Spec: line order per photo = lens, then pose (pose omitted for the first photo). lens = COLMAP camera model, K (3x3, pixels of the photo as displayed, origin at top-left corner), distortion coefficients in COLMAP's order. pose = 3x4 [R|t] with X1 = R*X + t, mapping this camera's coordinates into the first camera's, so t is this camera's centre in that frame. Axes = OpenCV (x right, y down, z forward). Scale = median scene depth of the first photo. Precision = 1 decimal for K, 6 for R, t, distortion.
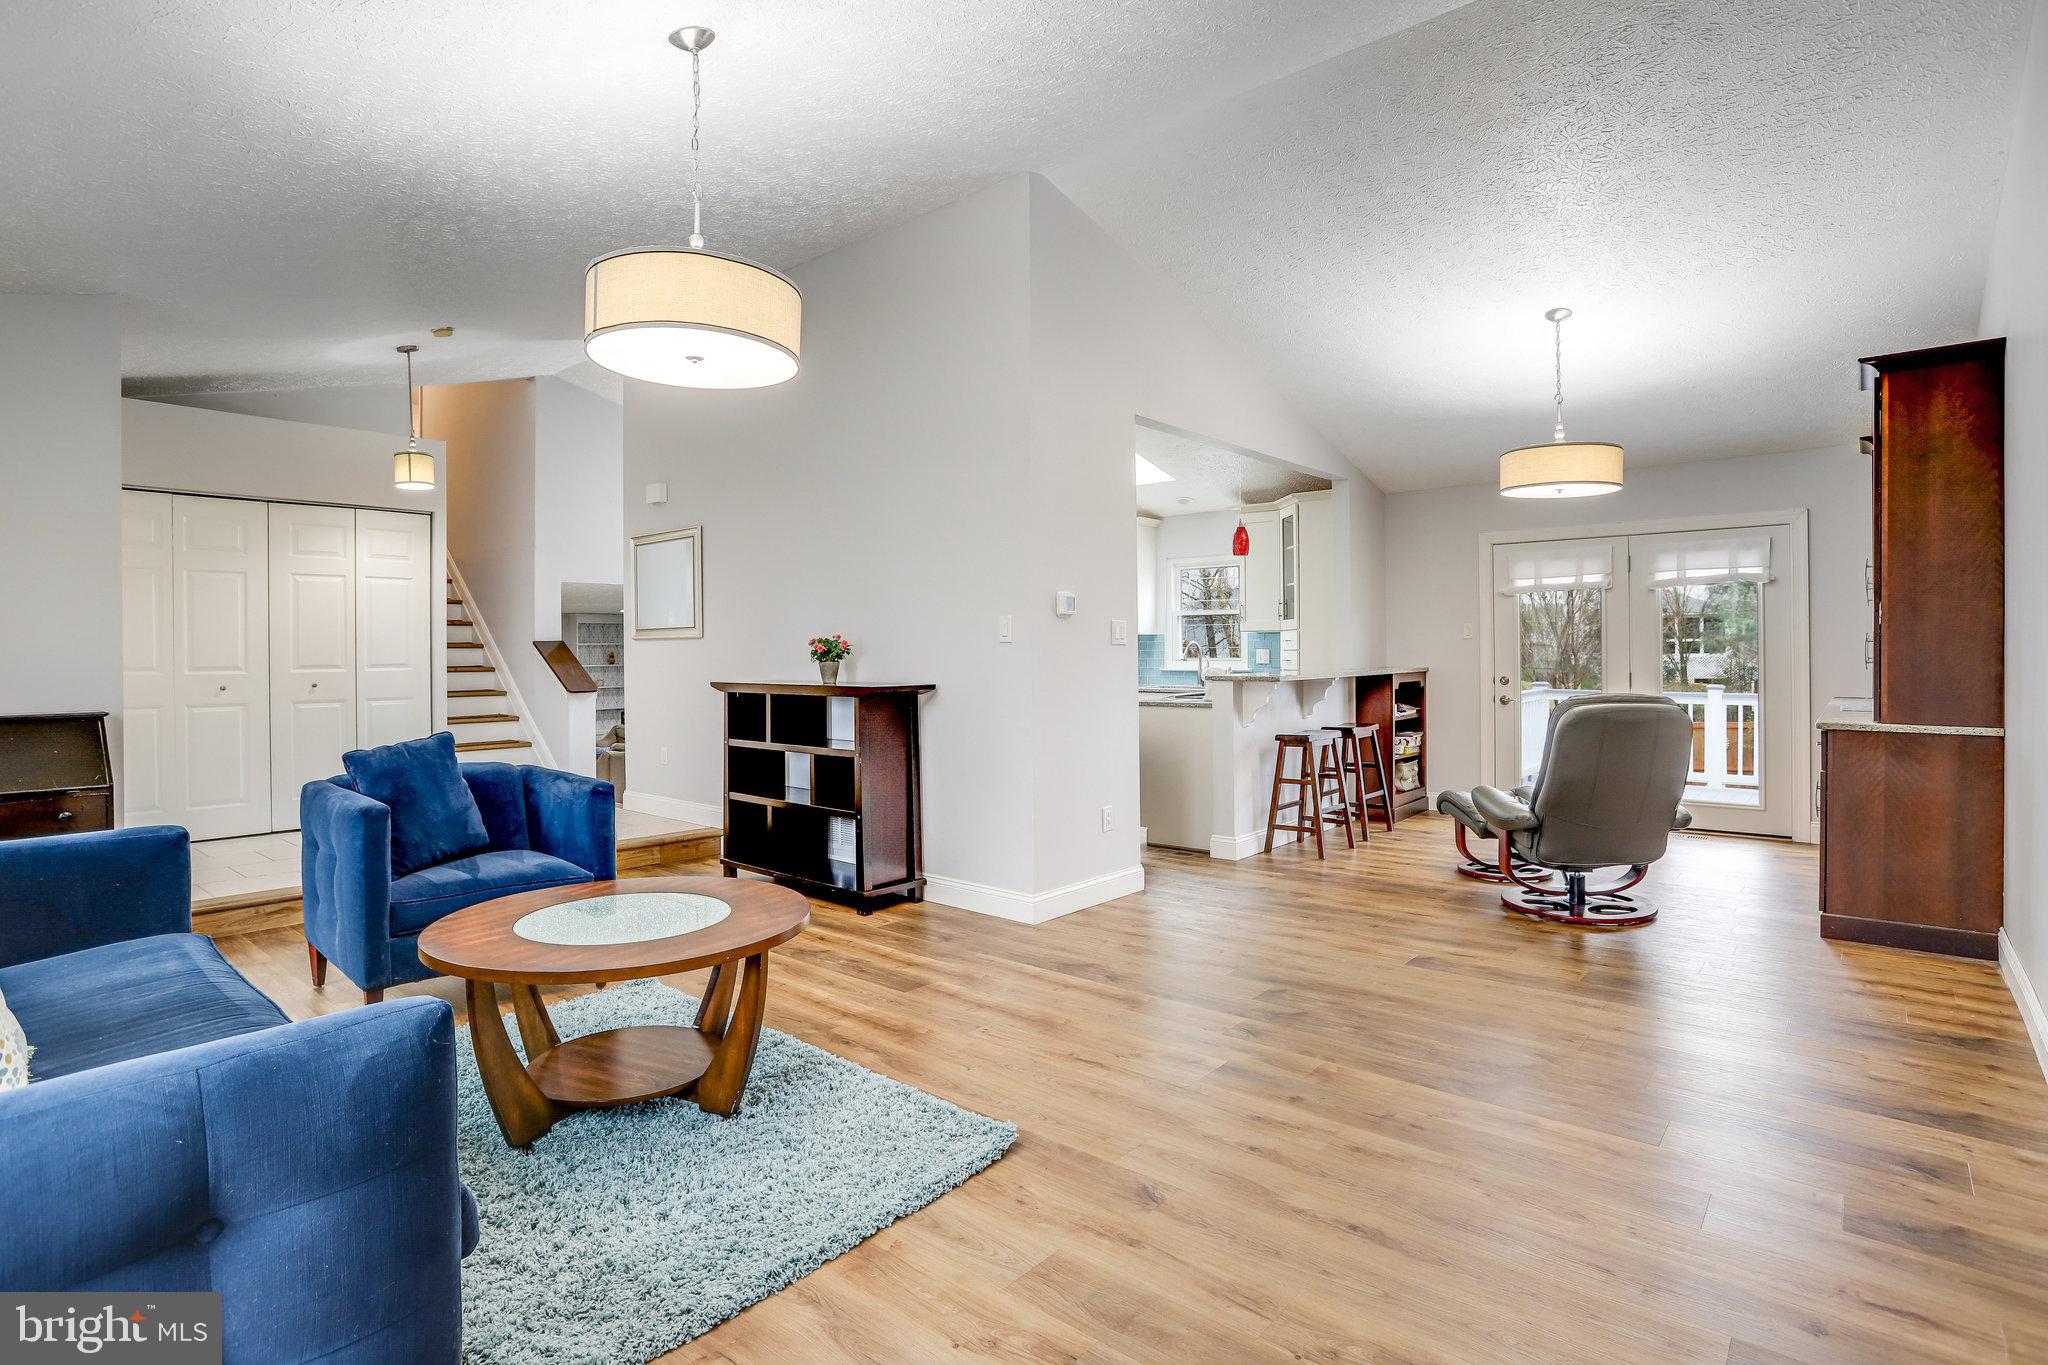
lens RADIAL K [[1019.6, 0, 1029.2], [0, 1019.6, 654.5], [0, 0, 1]] dist [-0.037879, 0.000476]
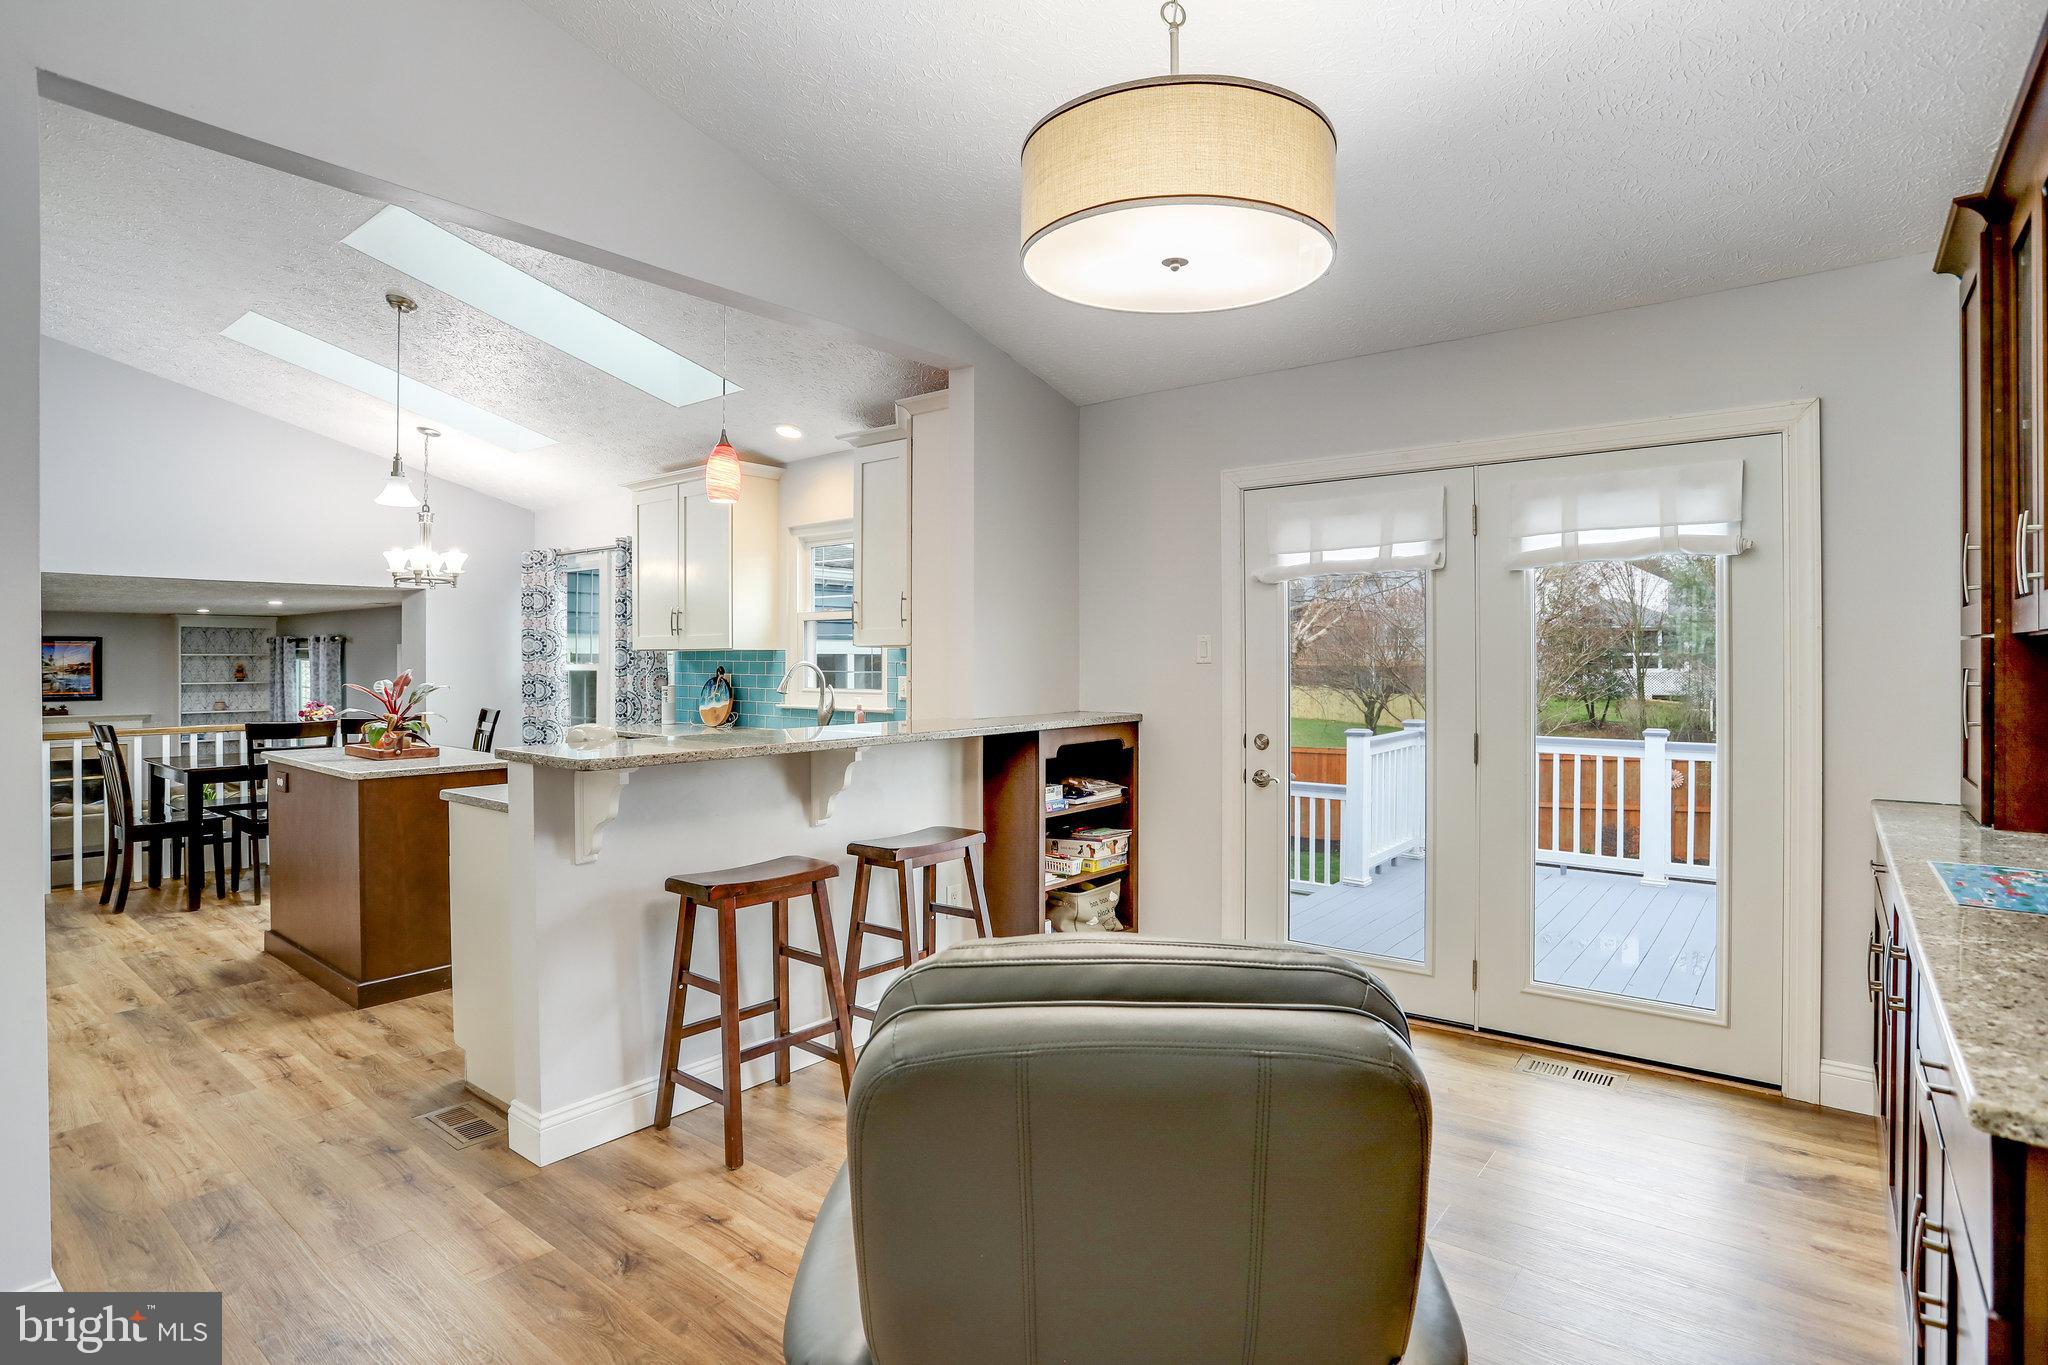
lens RADIAL K [[1055.8, 0, 1025.1], [0, 1055.8, 666.3], [0, 0, 1]] dist [-0.085295, 0.036377]
pose [[0.999370, 0.006155, 0.034952, 0.340748], [-0.006257, 0.999977, 0.002792, -0.016032], [-0.034934, -0.003009, 0.999385, 0.467450]]
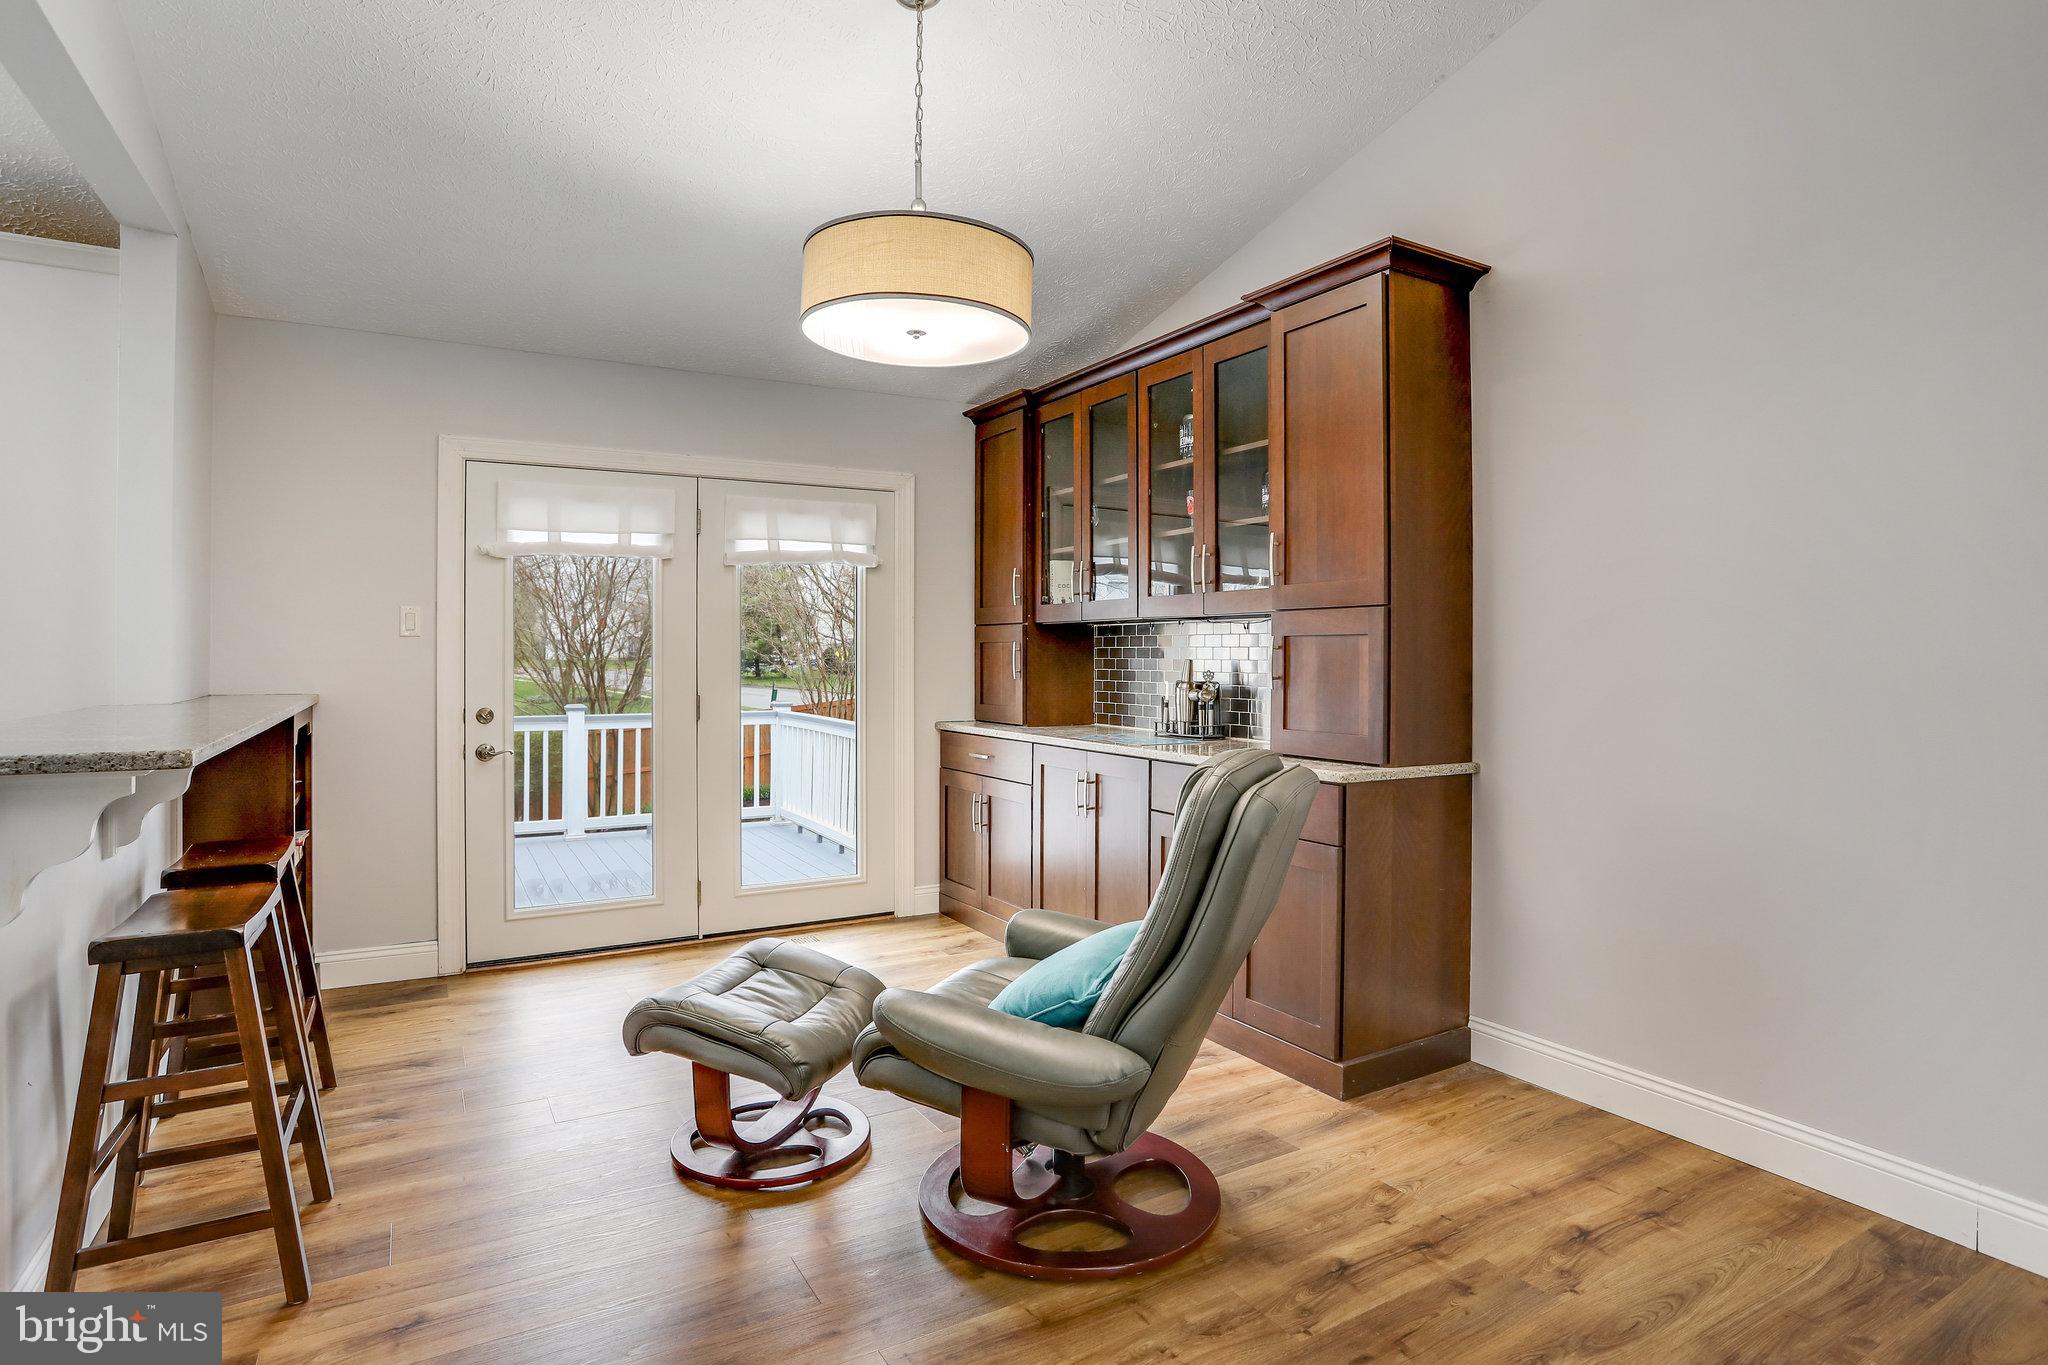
lens RADIAL K [[1055.8, 0, 1025.1], [0, 1055.8, 666.3], [0, 0, 1]] dist [-0.085295, 0.036377]
pose [[0.324147, -0.001523, 0.946005, 0.046318], [-0.000359, 0.999998, 0.001733, -0.001683], [-0.946007, -0.000901, 0.324146, 0.579235]]
